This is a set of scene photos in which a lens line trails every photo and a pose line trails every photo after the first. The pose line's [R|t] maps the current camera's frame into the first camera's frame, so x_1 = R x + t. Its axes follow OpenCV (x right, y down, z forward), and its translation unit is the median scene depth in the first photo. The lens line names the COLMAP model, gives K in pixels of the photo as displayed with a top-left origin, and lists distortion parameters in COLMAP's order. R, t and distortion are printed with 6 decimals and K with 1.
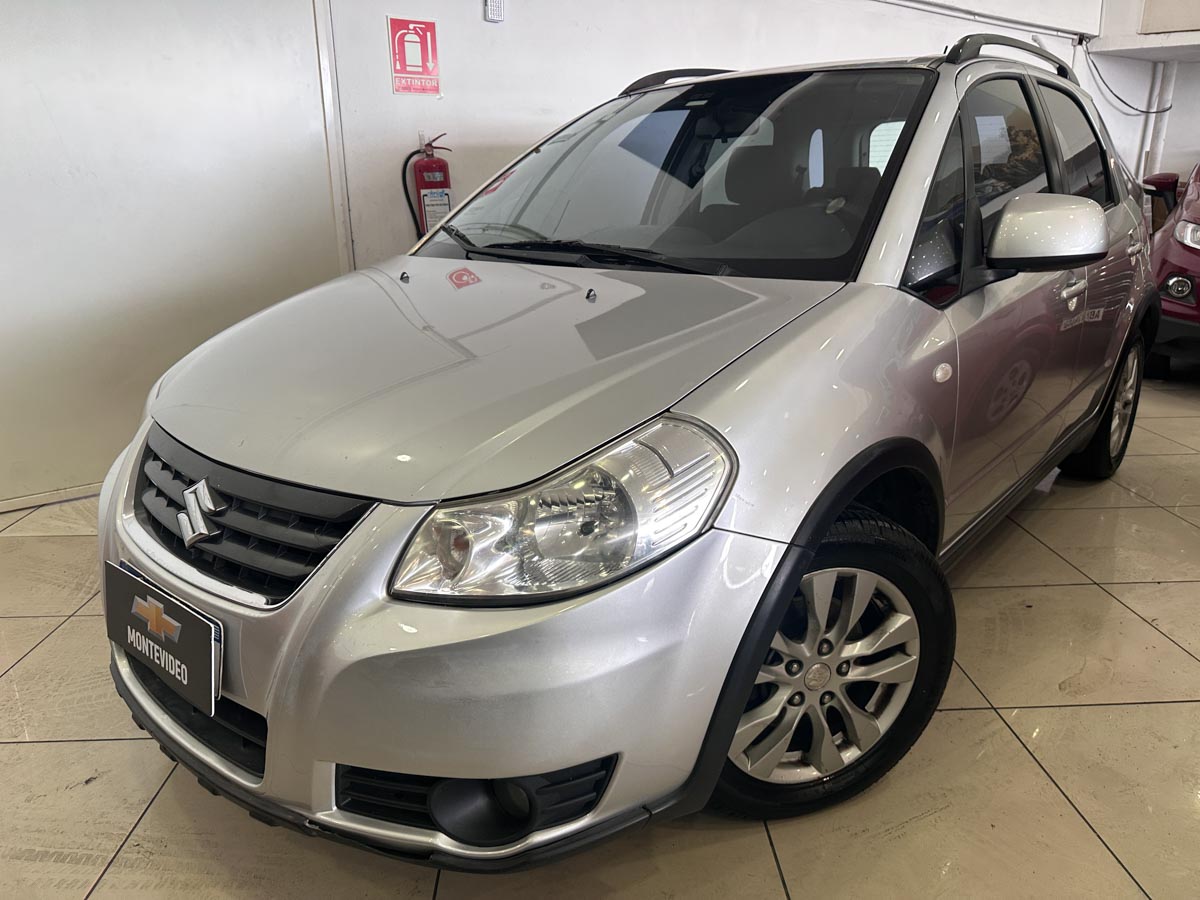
lens RADIAL K [[855.0, 0, 597.8], [0, 855.0, 443.4], [0, 0, 1]] dist [0.034985, -0.039691]
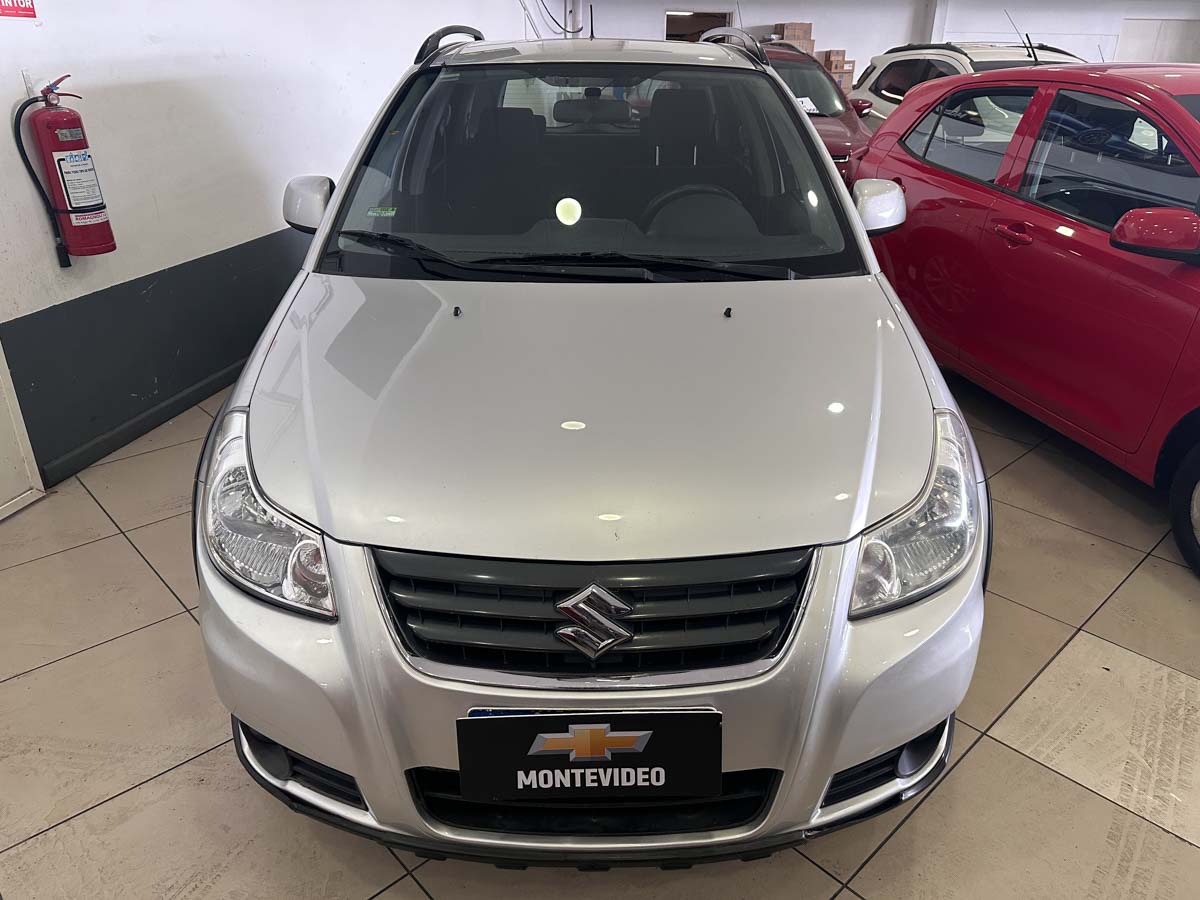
lens RADIAL K [[855.0, 0, 597.8], [0, 855.0, 443.4], [0, 0, 1]] dist [0.034985, -0.039691]
pose [[0.754789, -0.250956, 0.606065, -0.832624], [0.173215, 0.967382, 0.184846, -0.238672], [-0.632685, -0.034540, 0.773639, 0.233871]]
